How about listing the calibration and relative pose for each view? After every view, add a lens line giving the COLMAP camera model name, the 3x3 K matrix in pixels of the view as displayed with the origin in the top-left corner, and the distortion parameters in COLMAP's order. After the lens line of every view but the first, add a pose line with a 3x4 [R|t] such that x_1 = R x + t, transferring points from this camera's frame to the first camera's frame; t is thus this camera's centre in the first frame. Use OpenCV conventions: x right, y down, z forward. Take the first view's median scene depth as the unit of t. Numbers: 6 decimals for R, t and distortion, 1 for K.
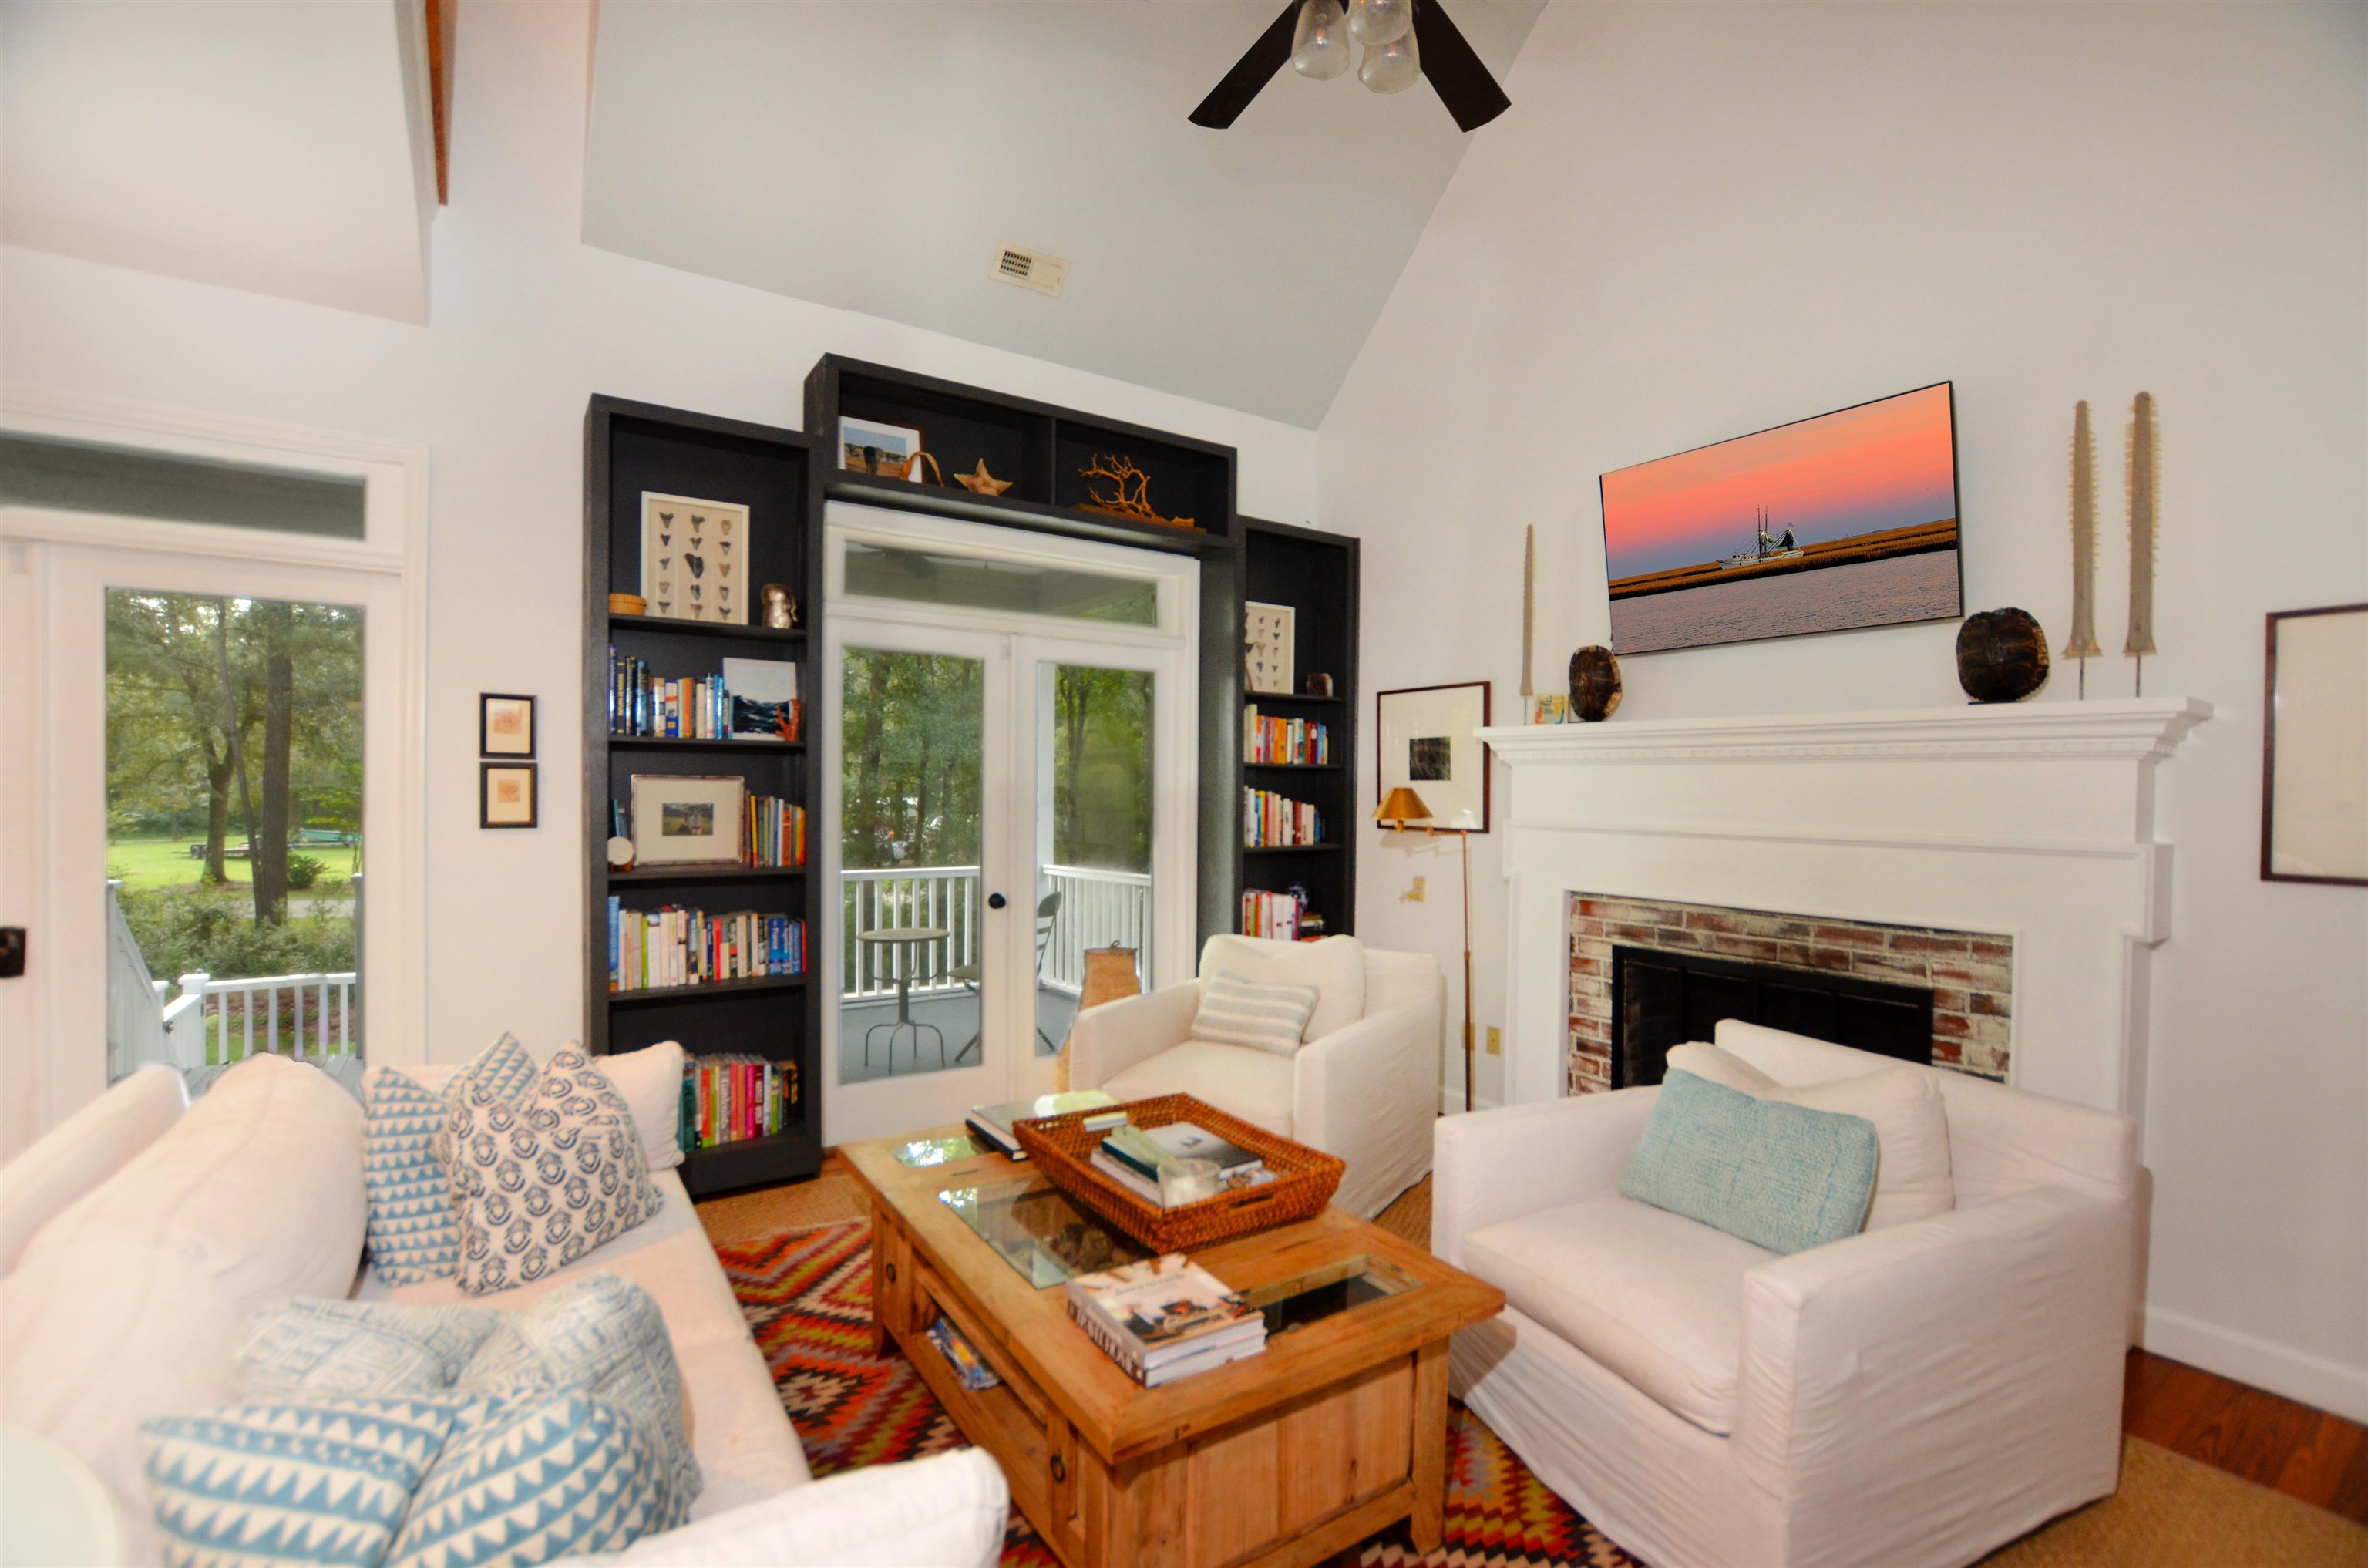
lens RADIAL K [[1071.0, 0, 1187.6], [0, 1071.0, 797.3], [0, 0, 1]] dist [-0.000350, -0.000020]
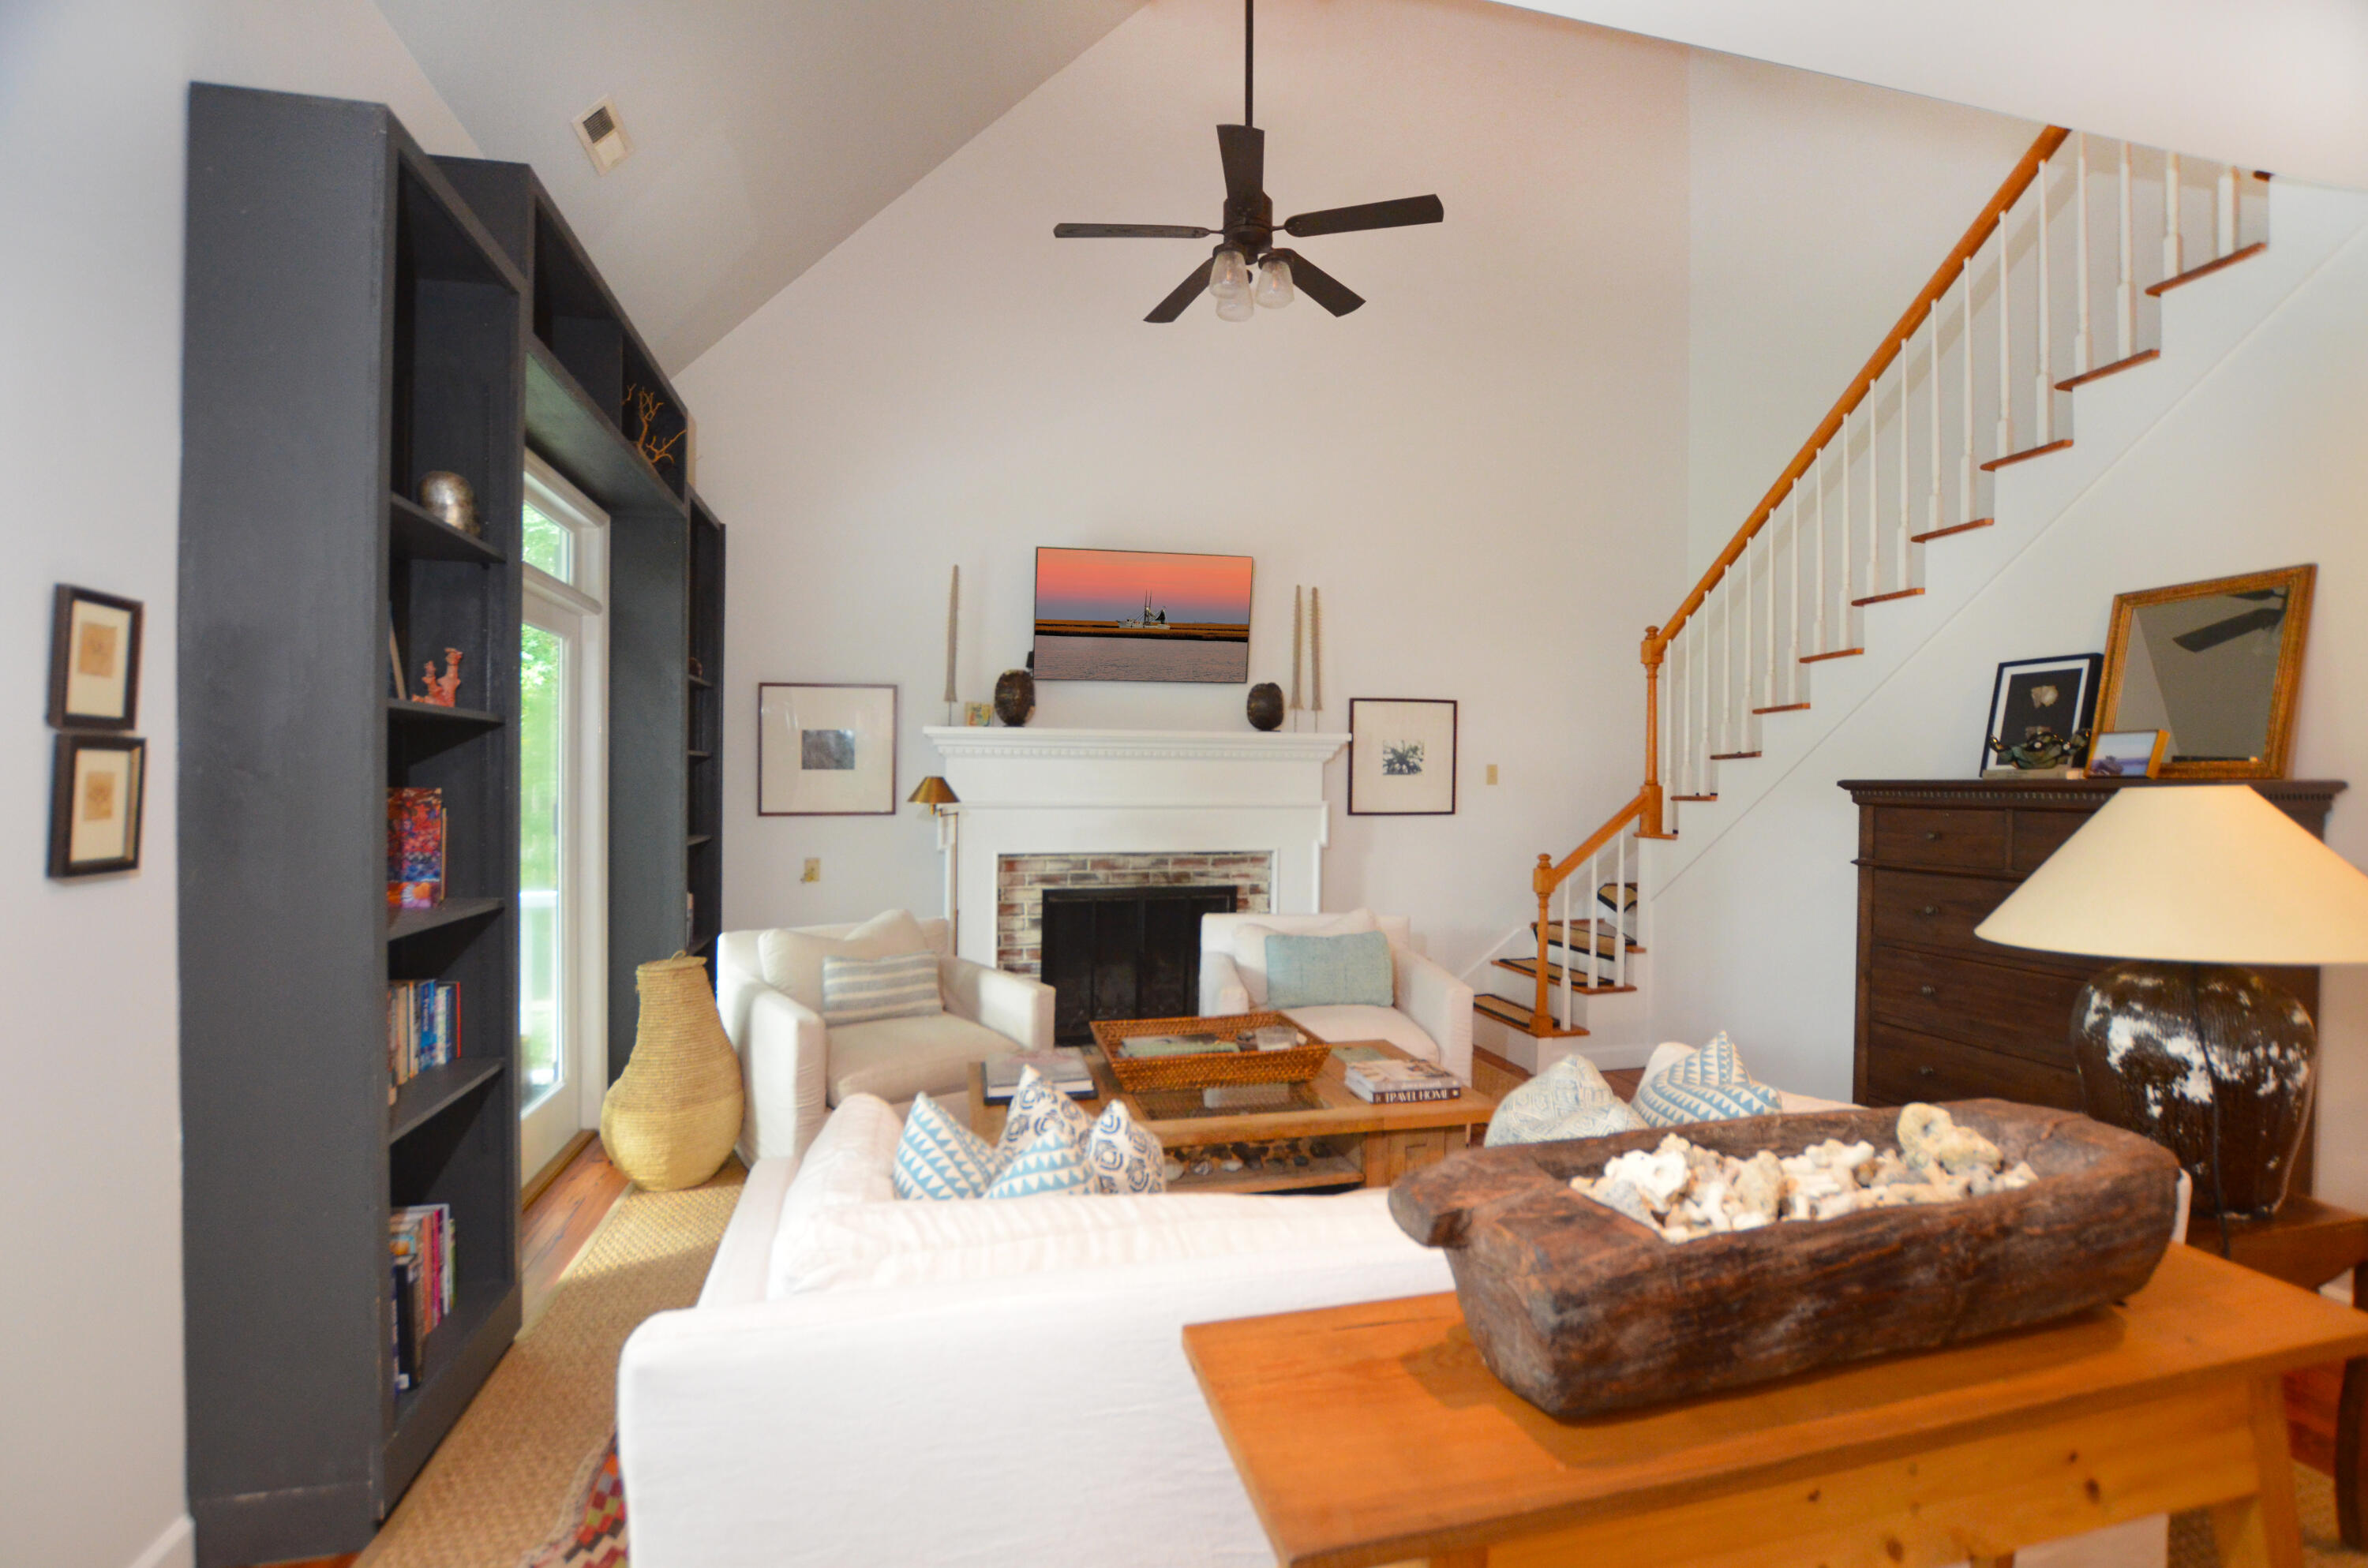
lens RADIAL K [[1104.5, 0, 1184.0], [0, 1104.5, 784.0], [0, 0, 1]] dist [-0.000142, 0.000000]
pose [[0.359384, -0.013152, 0.933097, -0.938384], [0.010341, 0.999895, 0.010111, -0.010988], [-0.933132, 0.006015, 0.359483, 0.349173]]
